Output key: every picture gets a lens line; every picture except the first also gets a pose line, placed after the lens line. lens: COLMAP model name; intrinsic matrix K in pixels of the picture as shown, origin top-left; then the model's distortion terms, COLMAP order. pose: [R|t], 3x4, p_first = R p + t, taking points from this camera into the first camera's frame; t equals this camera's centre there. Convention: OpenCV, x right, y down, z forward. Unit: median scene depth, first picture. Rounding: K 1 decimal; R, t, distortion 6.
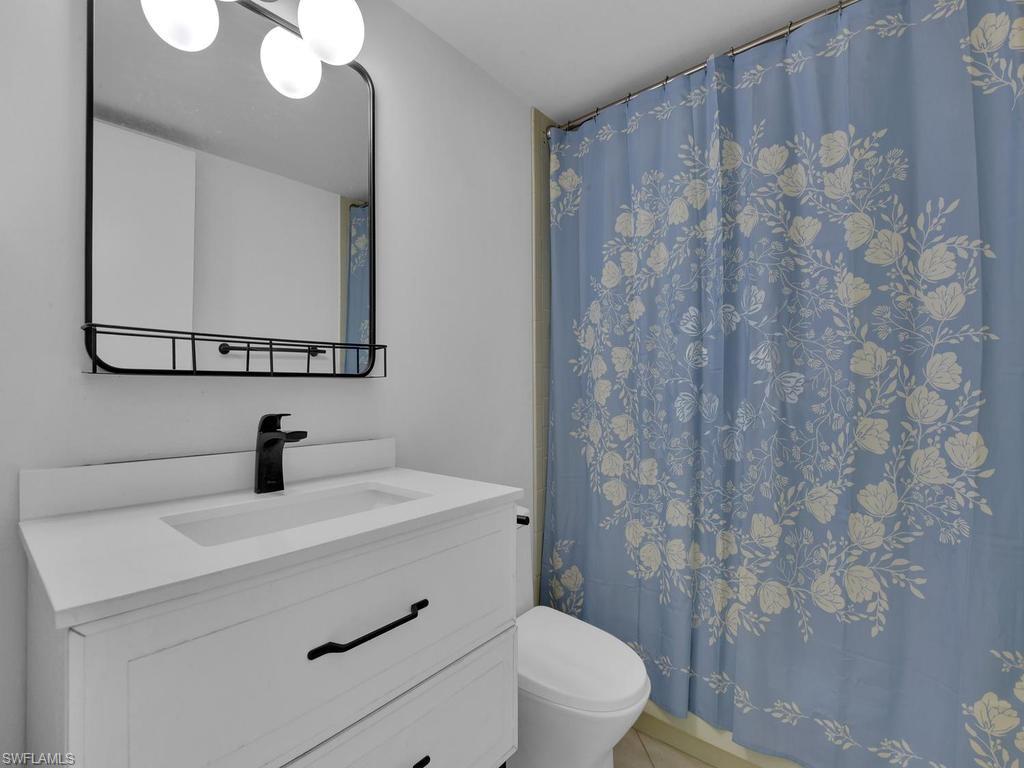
lens RADIAL K [[467.7, 0, 512.1], [0, 467.7, 375.2], [0, 0, 1]] dist [-0.002191, -0.002816]
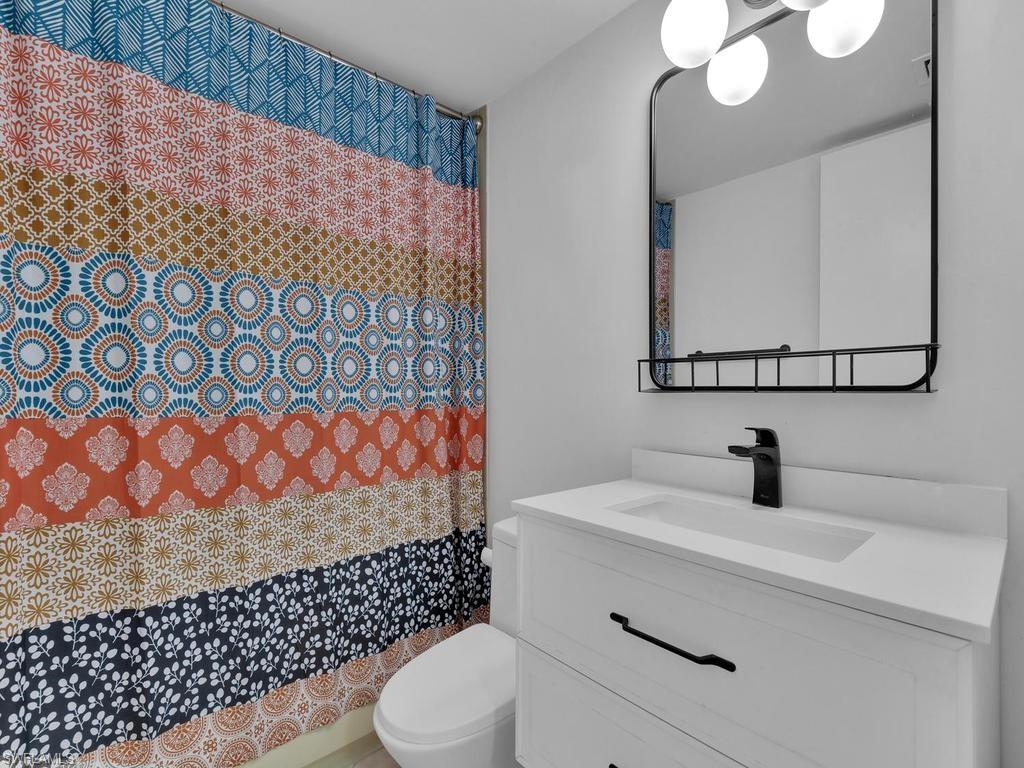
lens RADIAL K [[467.7, 0, 511.2], [0, 467.7, 392.5], [0, 0, 1]] dist [-0.002191, -0.002816]
pose [[-0.135096, -0.003201, -0.990827, 0.508435], [-0.000843, 0.999995, -0.003116, 0.009645], [0.990832, 0.000415, -0.135098, 0.553515]]
